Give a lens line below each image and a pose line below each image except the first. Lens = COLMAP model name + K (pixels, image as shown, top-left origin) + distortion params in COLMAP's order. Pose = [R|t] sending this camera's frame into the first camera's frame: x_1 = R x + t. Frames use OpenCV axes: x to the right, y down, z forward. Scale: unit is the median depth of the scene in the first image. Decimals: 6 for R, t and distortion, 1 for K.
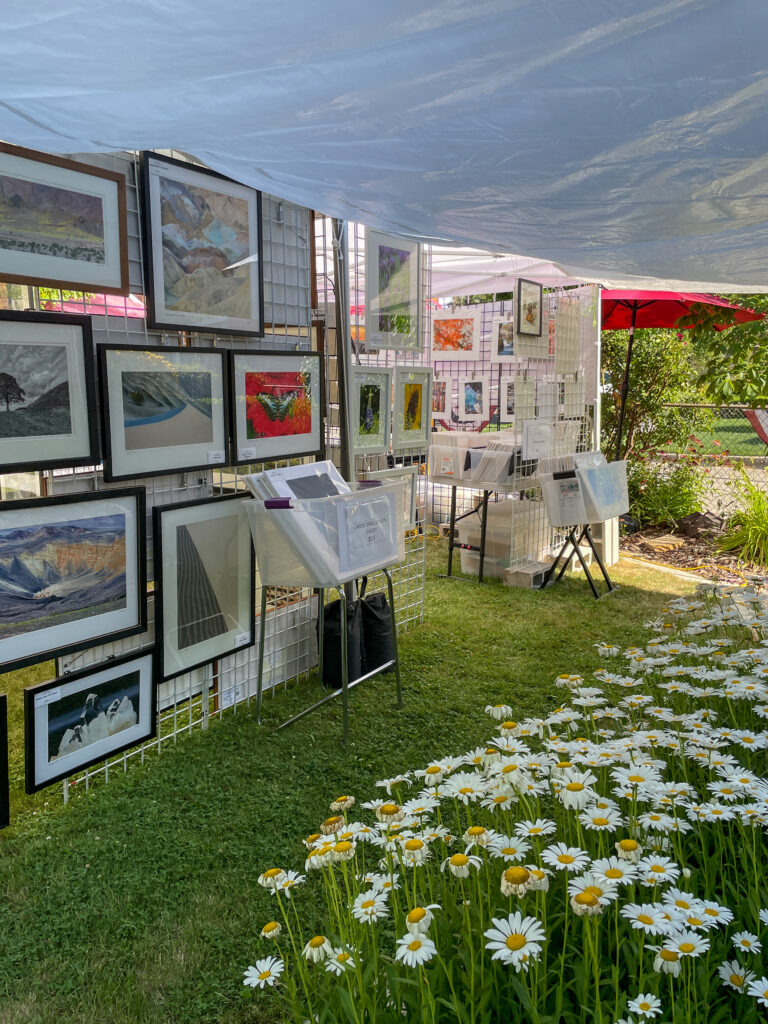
lens RADIAL K [[757.8, 0, 385.6], [0, 757.8, 512.8], [0, 0, 1]] dist [0.009768, -0.015203]
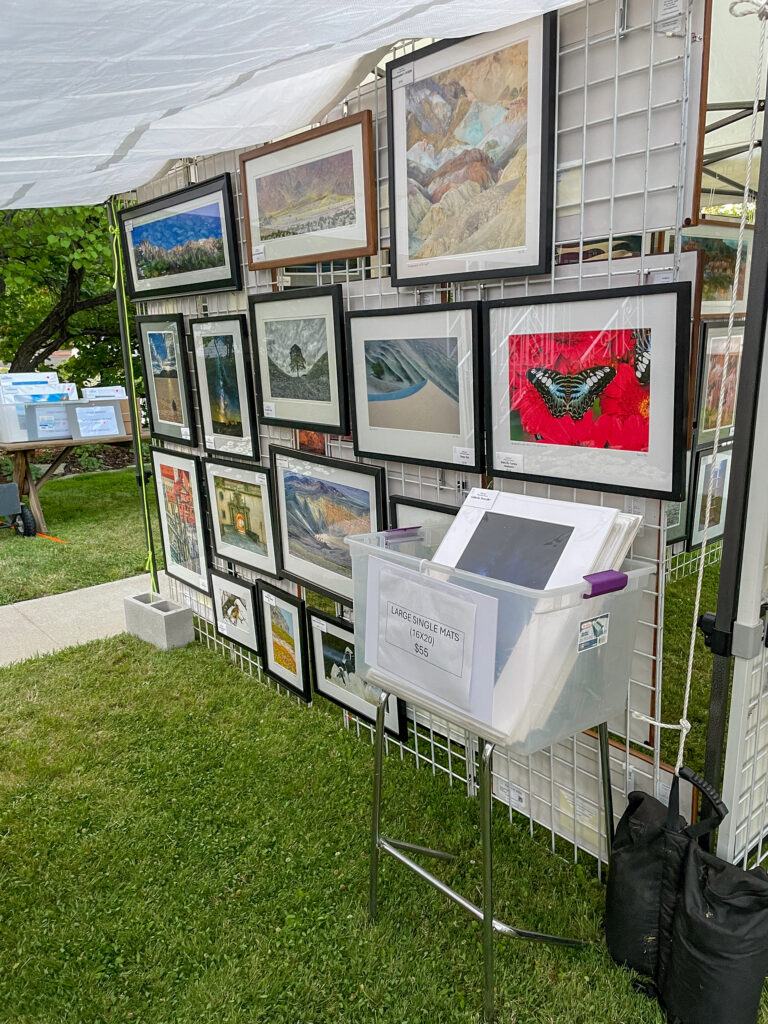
lens RADIAL K [[757.8, 0, 384.9], [0, 757.8, 514.7], [0, 0, 1]] dist [0.009768, -0.015203]
pose [[-0.248344, 0.241789, -0.938010, 0.532920], [-0.123629, 0.952516, 0.278260, -0.232066], [0.960750, 0.185069, -0.206660, 1.192139]]
